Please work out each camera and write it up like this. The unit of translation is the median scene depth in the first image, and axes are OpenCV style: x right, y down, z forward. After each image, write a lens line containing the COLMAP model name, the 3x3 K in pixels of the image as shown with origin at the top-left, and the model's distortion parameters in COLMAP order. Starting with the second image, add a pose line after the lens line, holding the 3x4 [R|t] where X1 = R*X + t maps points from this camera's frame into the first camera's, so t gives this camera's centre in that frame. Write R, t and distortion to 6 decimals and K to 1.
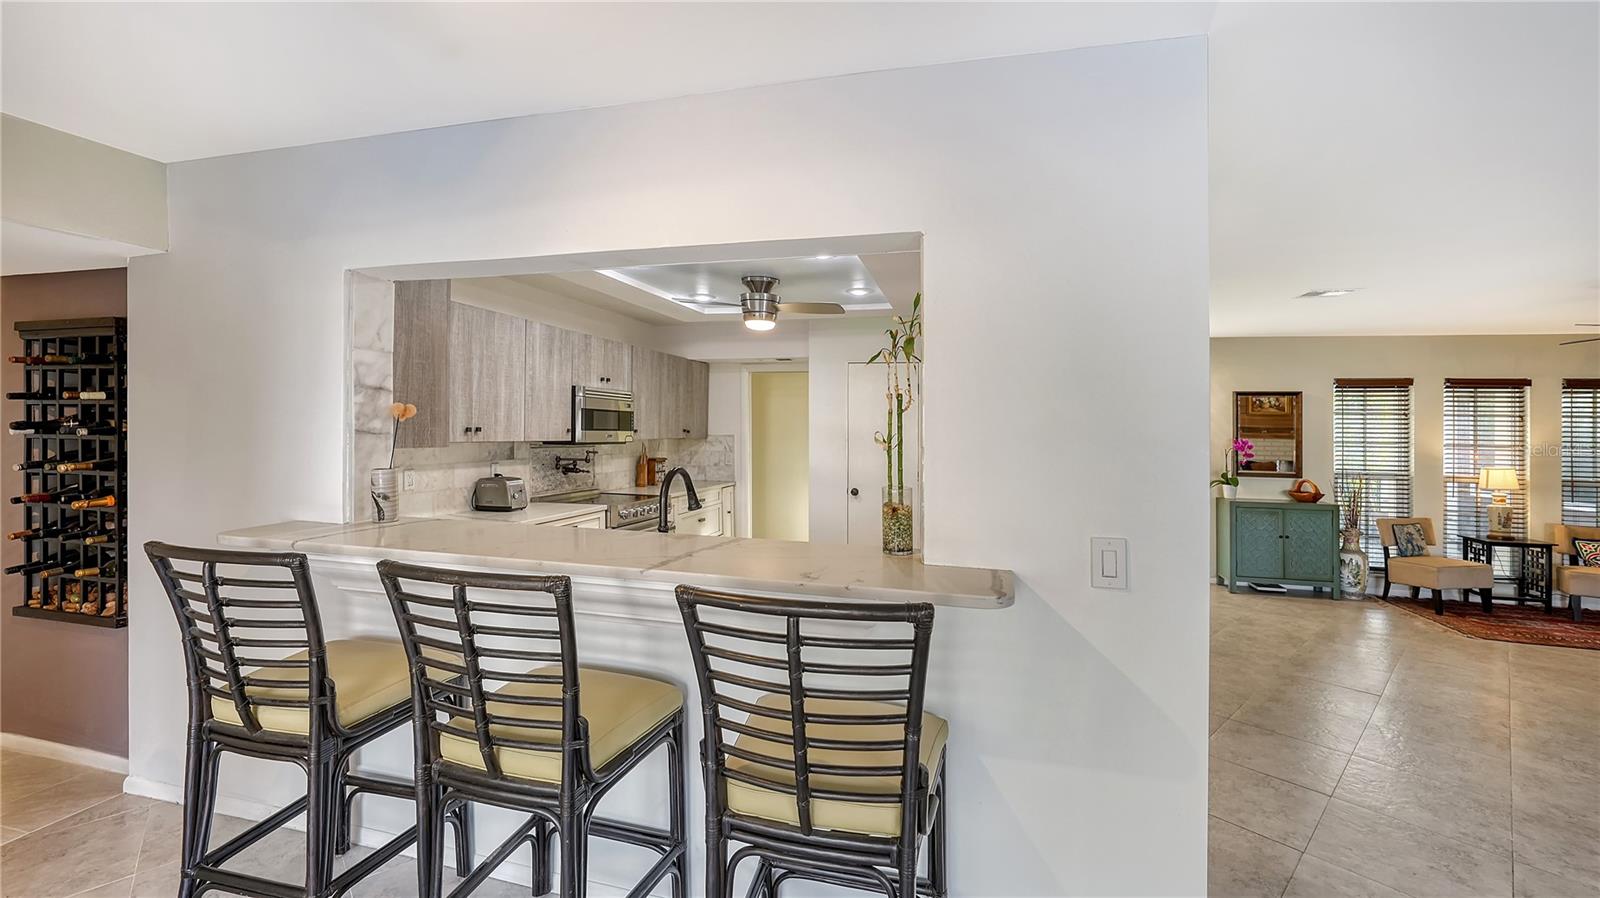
lens RADIAL K [[651.4, 0, 826.0], [0, 651.4, 438.1], [0, 0, 1]] dist [-0.022561, 0.007012]
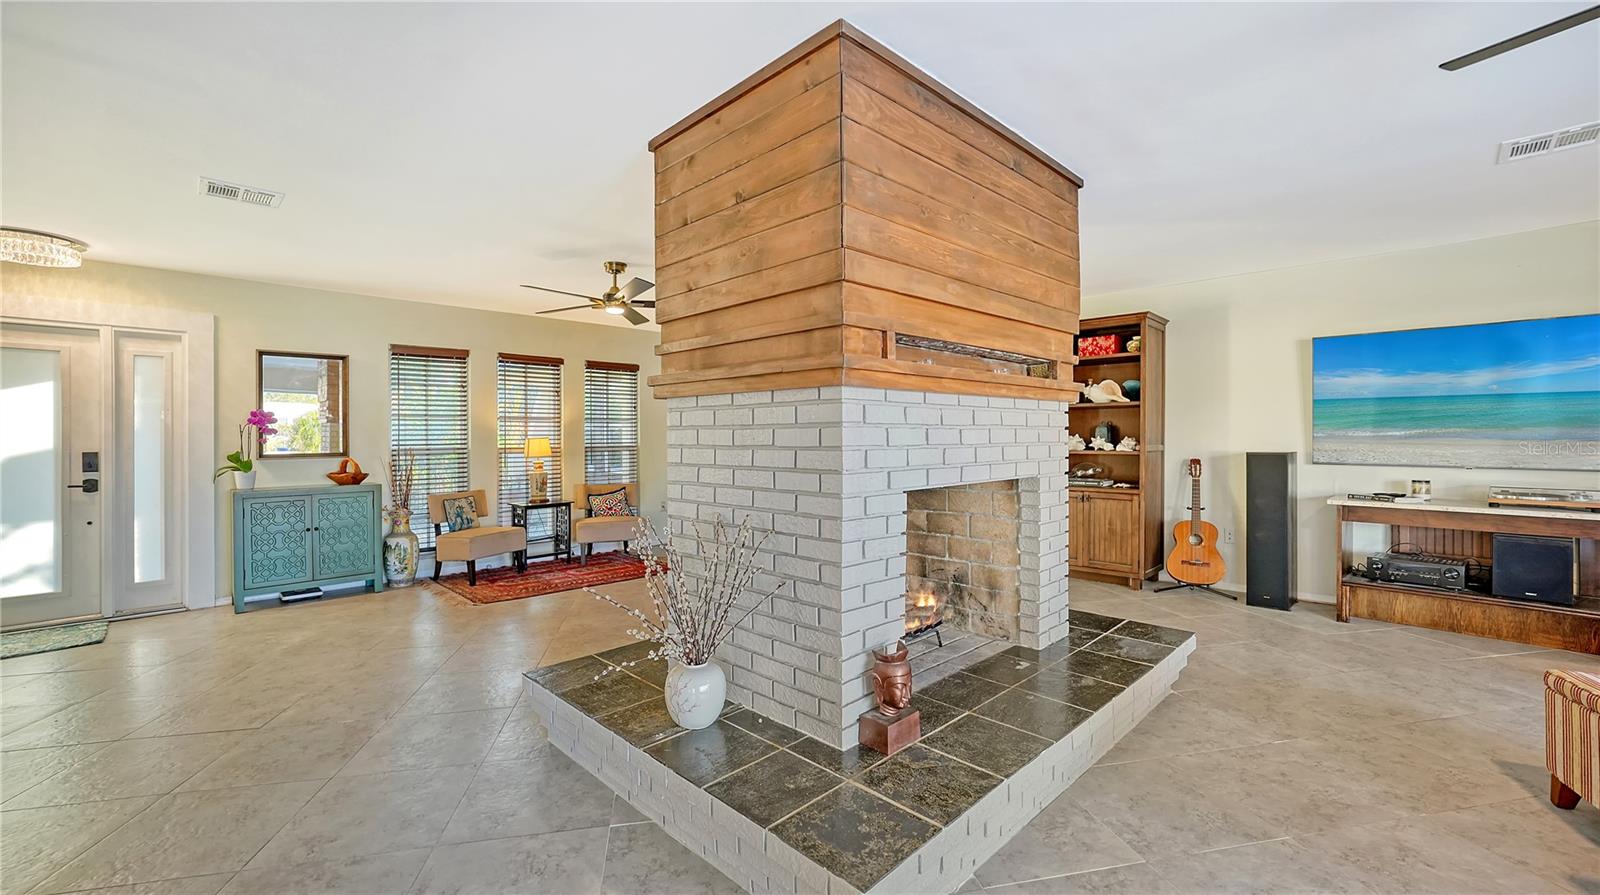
lens RADIAL K [[630.0, 0, 828.9], [0, 630.0, 439.3], [0, 0, 1]] dist [-0.013424, 0.000021]
pose [[0.498767, -0.023064, 0.866429, 0.488678], [0.025301, 0.999607, 0.012045, 0.064710], [-0.866366, 0.015914, 0.499155, 0.055271]]
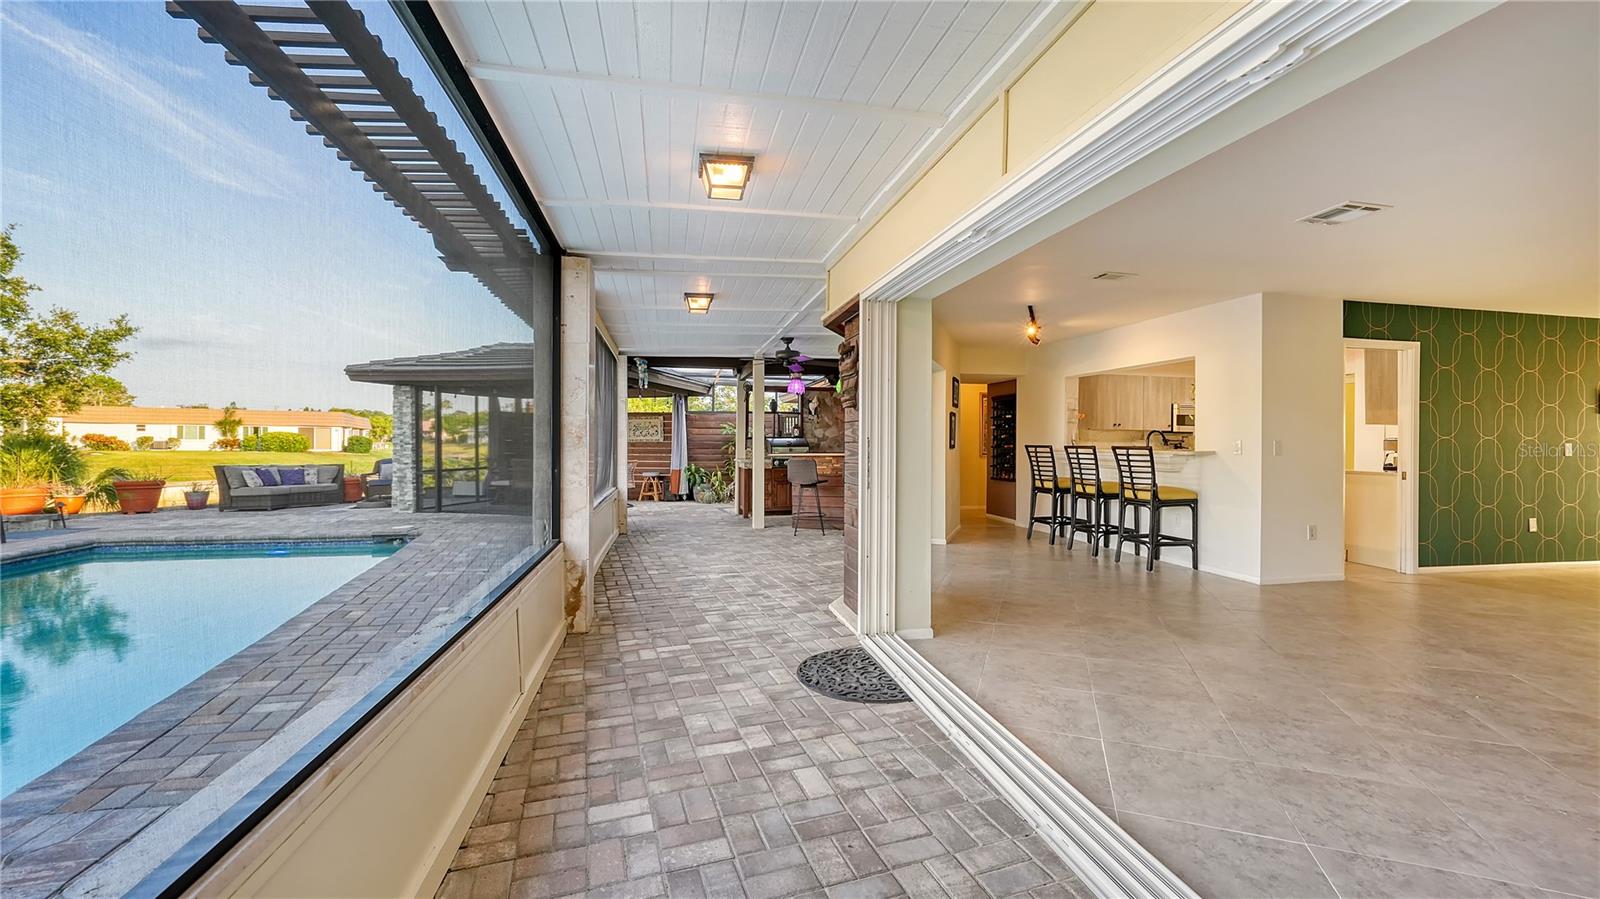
lens RADIAL K [[636.4, 0, 799.2], [0, 636.4, 441.7], [0, 0, 1]] dist [-0.024106, 0.011278]
pose [[0.447095, -0.013260, -0.894388, 0.884172], [-0.011806, 0.999716, -0.020724, 0.095702], [0.894408, 0.019825, 0.446812, -0.958699]]
